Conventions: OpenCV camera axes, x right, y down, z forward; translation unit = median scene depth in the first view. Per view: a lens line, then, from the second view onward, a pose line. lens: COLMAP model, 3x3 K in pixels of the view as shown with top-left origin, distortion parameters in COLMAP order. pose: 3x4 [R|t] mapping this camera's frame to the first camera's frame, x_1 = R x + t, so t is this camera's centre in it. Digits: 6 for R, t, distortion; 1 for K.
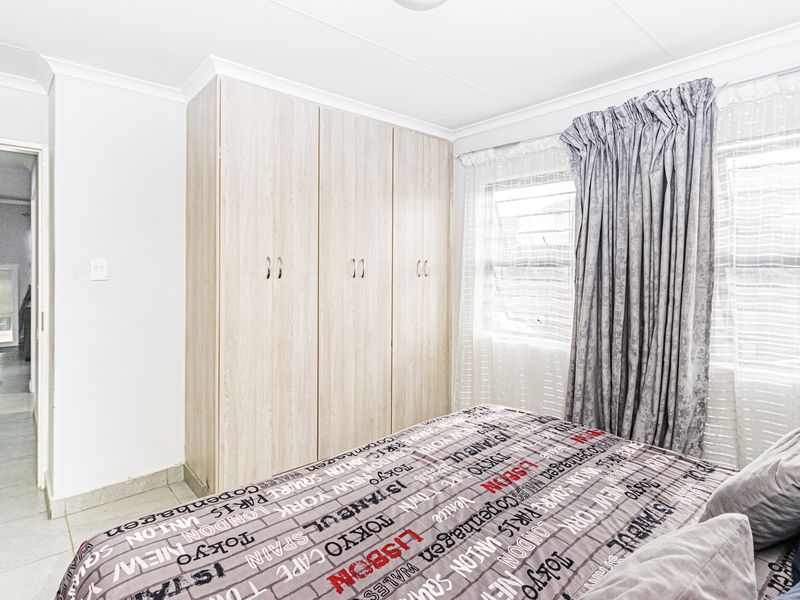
lens RADIAL K [[428.0, 0, 399.7], [0, 428.0, 280.8], [0, 0, 1]] dist [0.006074, 0.001367]
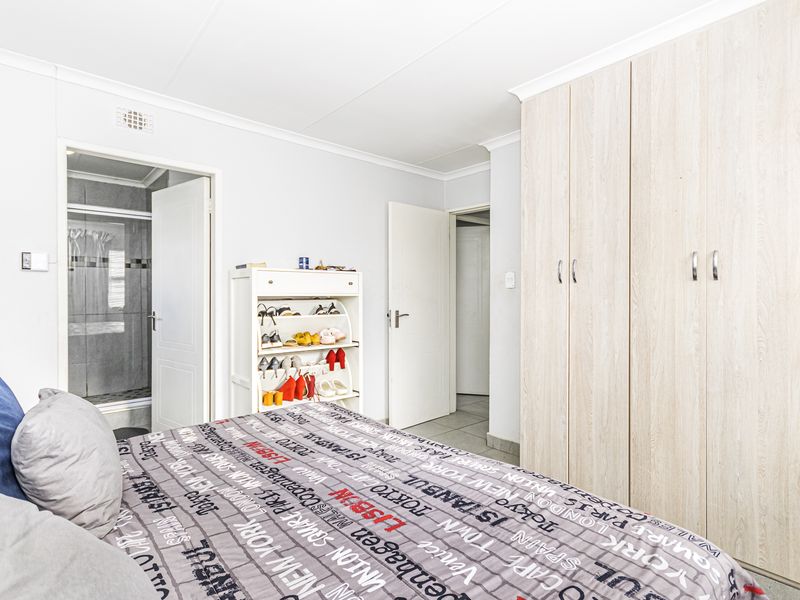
lens RADIAL K [[428.0, 0, 405.3], [0, 428.0, 297.1], [0, 0, 1]] dist [0.006074, 0.001367]
pose [[-0.002502, -0.001279, -0.999996, 1.040395], [-0.026508, 0.999648, -0.001212, 0.058823], [0.999645, 0.026505, -0.002536, 1.048115]]
